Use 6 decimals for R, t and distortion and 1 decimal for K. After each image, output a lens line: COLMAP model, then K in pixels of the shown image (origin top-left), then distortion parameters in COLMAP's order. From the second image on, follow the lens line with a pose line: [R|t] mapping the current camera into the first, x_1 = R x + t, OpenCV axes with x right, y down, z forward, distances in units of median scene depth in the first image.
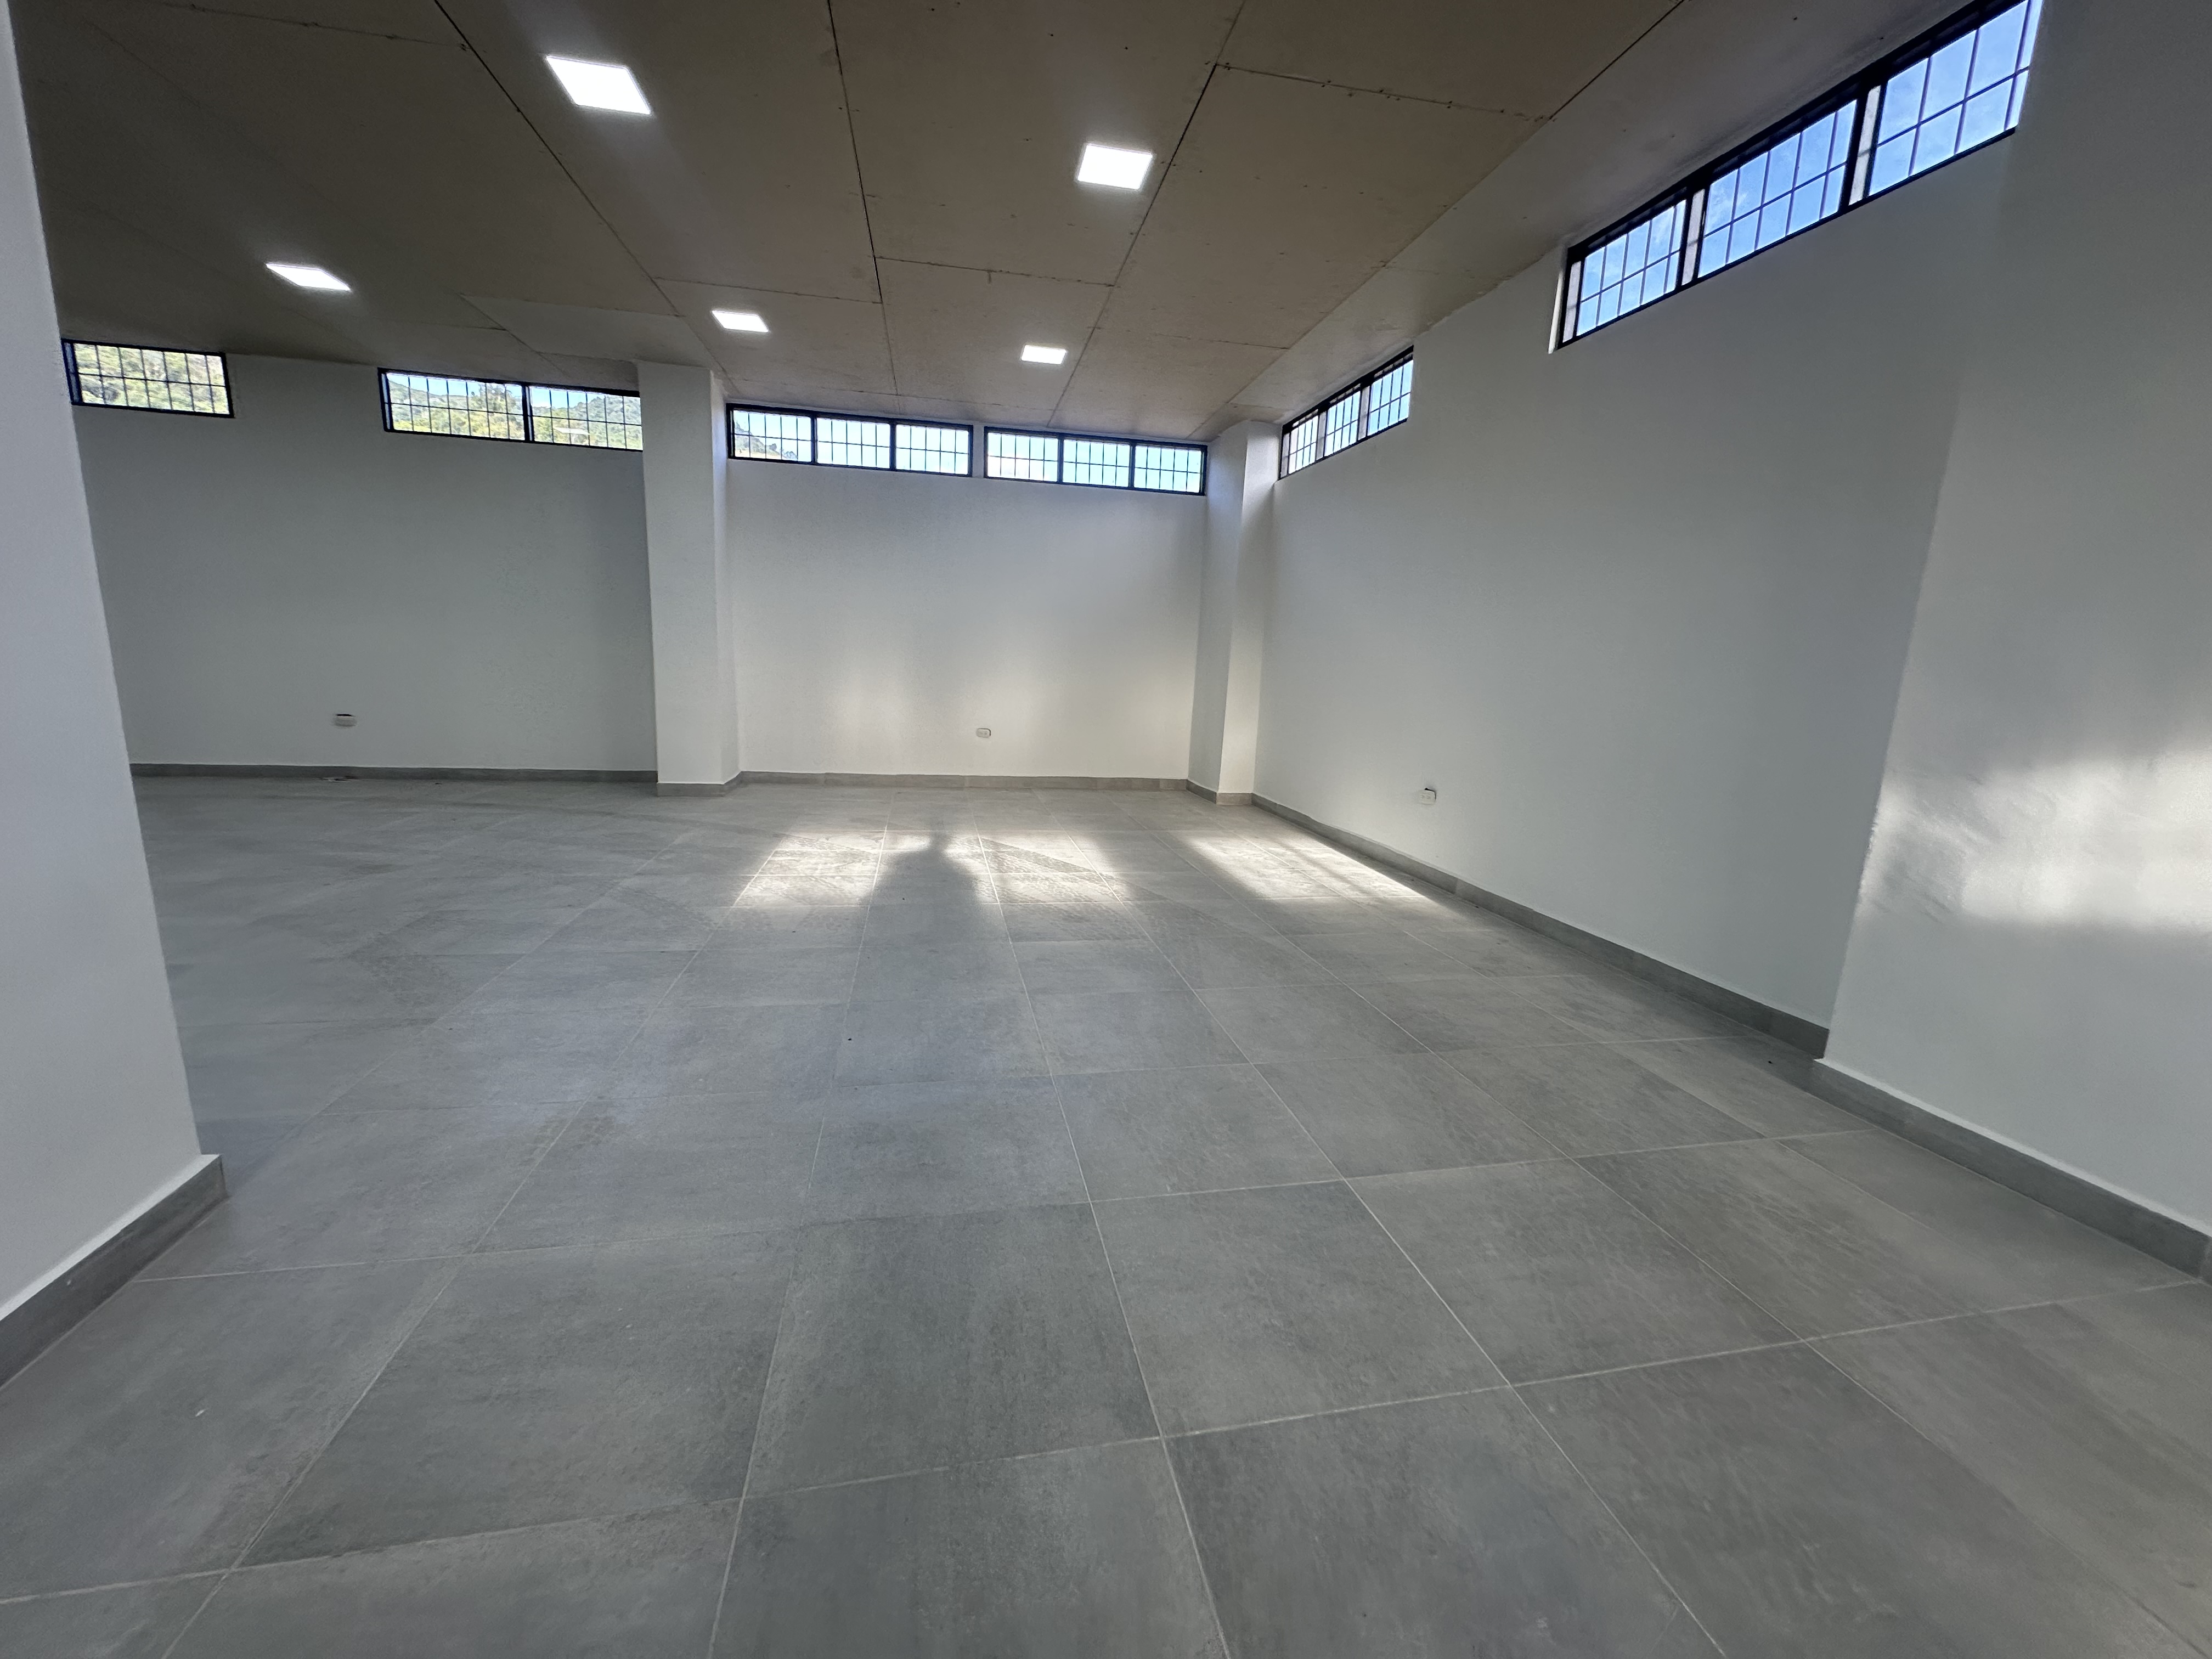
lens RADIAL K [[931.1, 0, 1106.0], [0, 931.1, 829.5], [0, 0, 1]] dist [-0.000590, -0.000083]
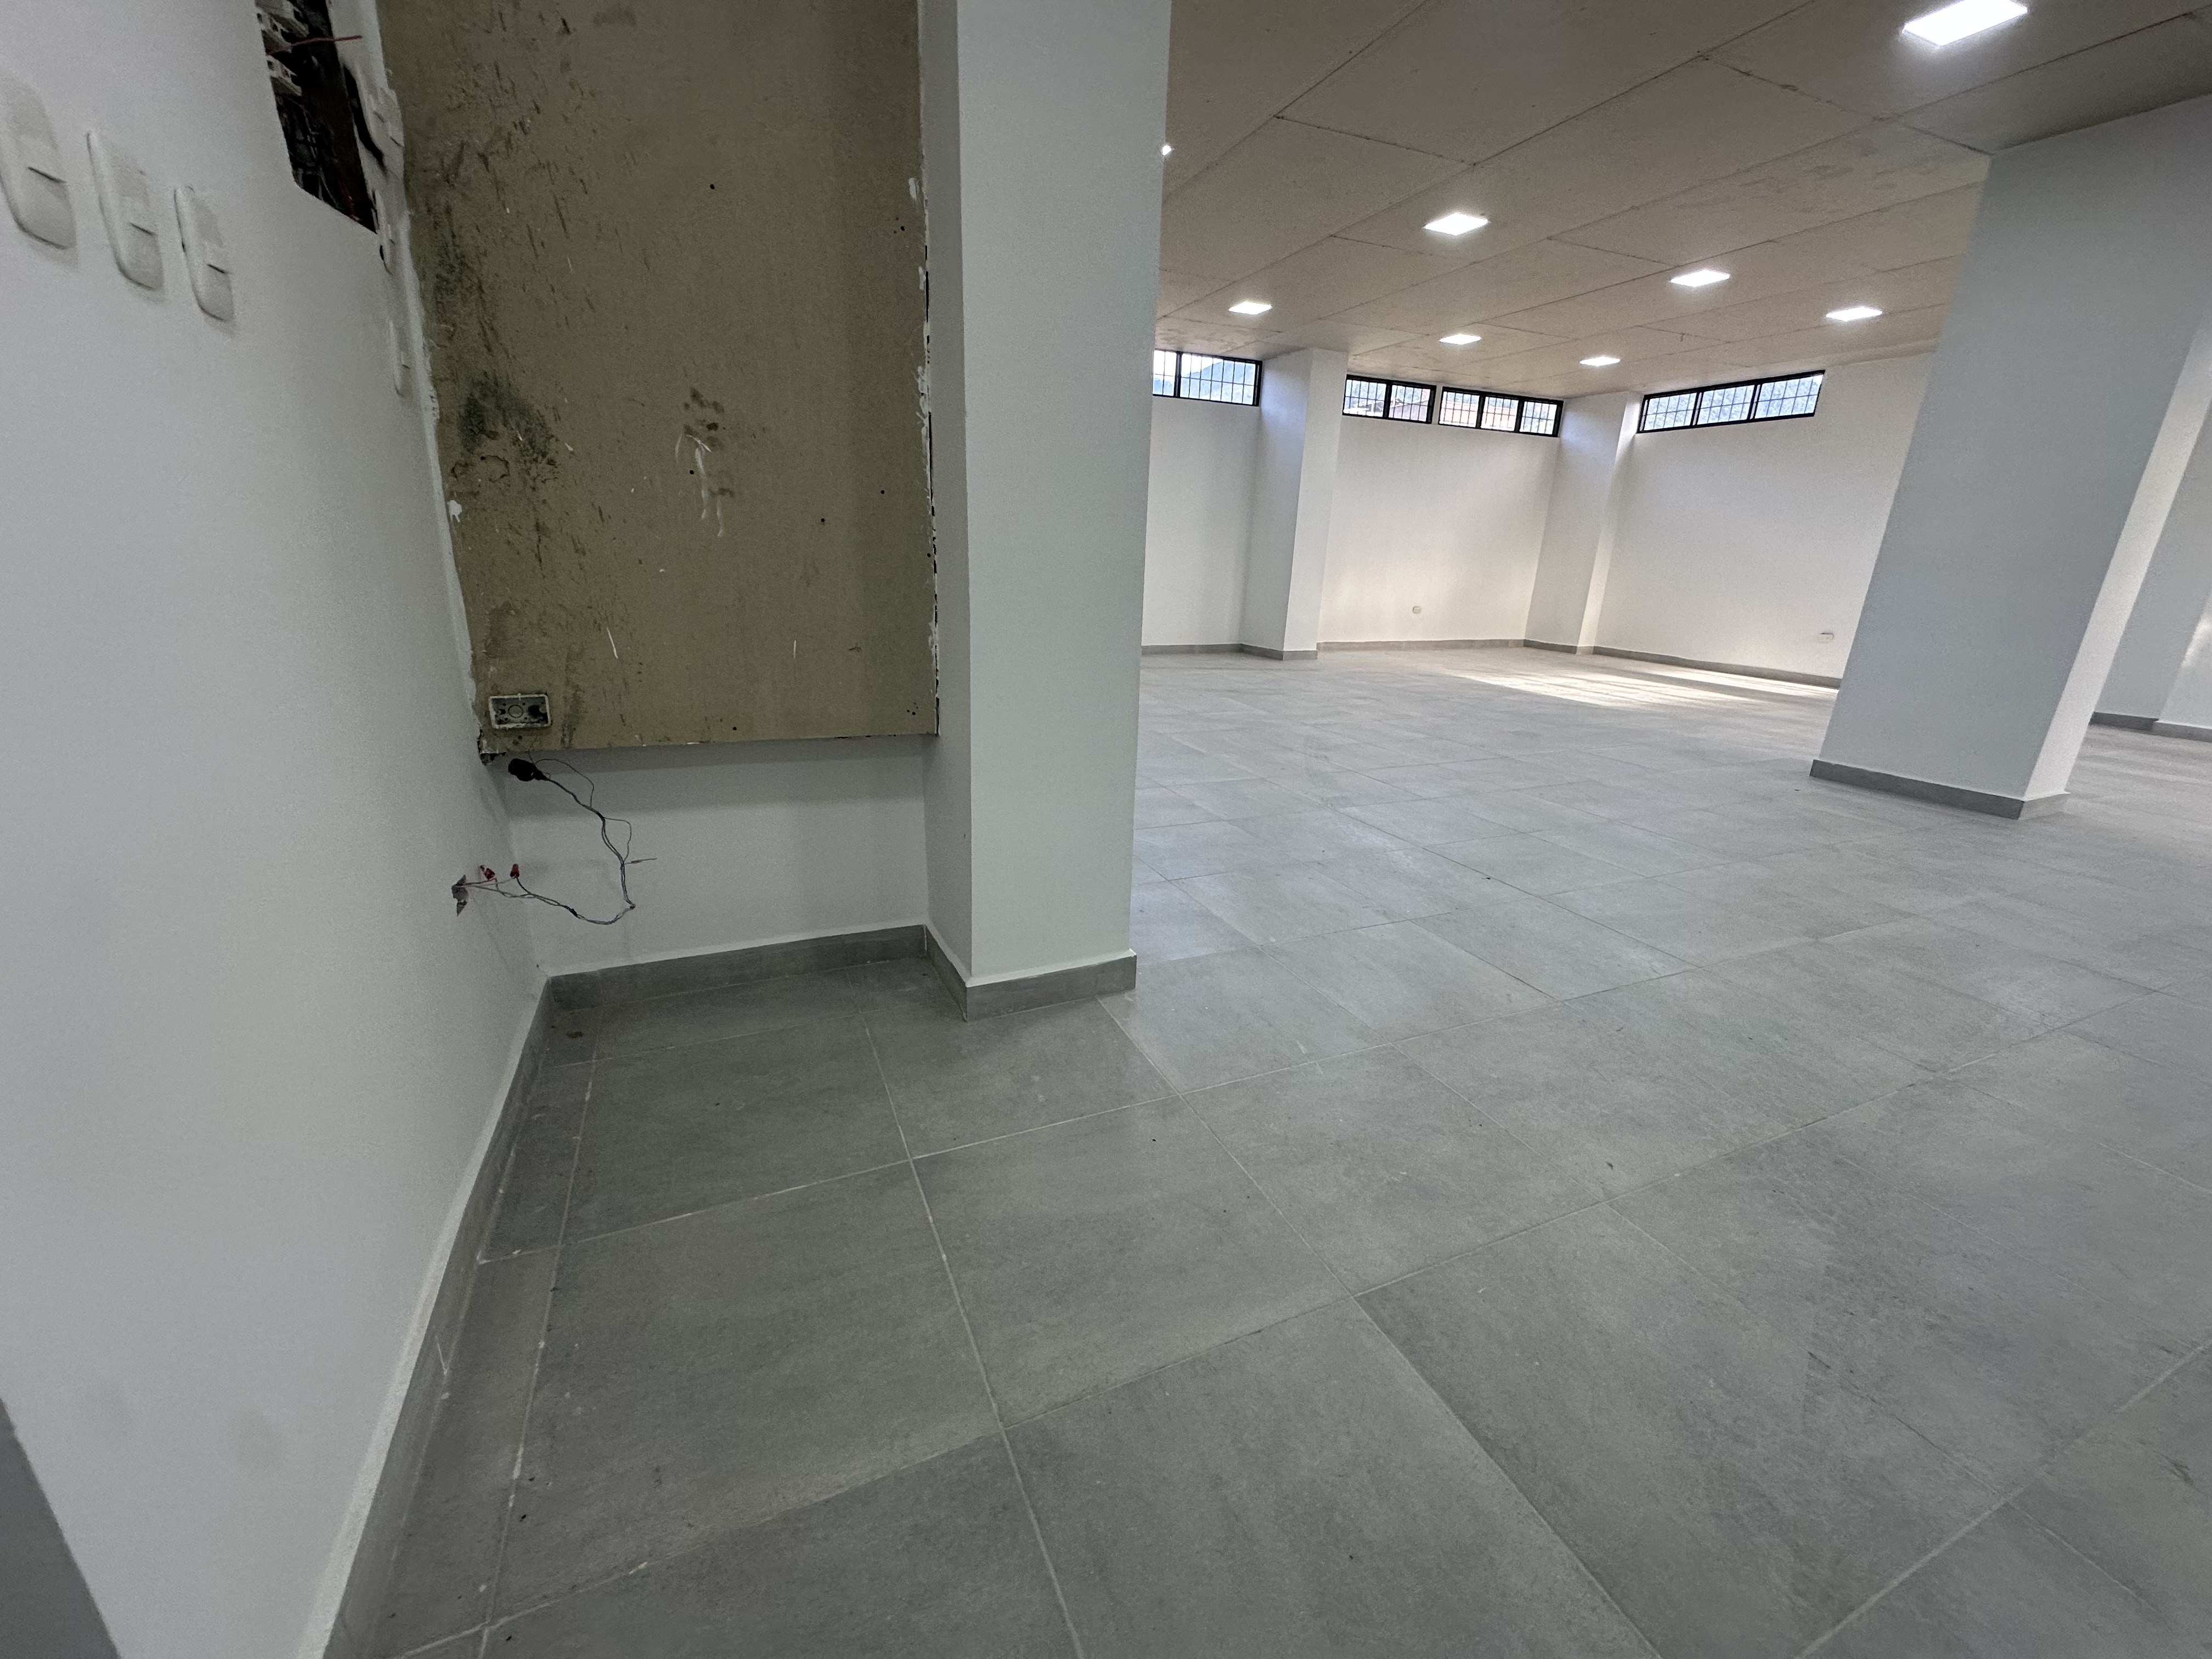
lens RADIAL K [[886.0, 0, 1106.0], [0, 886.0, 829.5], [0, 0, 1]] dist [-0.000162, 0.000164]
pose [[0.972643, -0.079775, 0.218176, -0.960745], [0.050926, 0.989564, 0.134797, 0.022654], [-0.226653, -0.119999, 0.966555, -0.255953]]
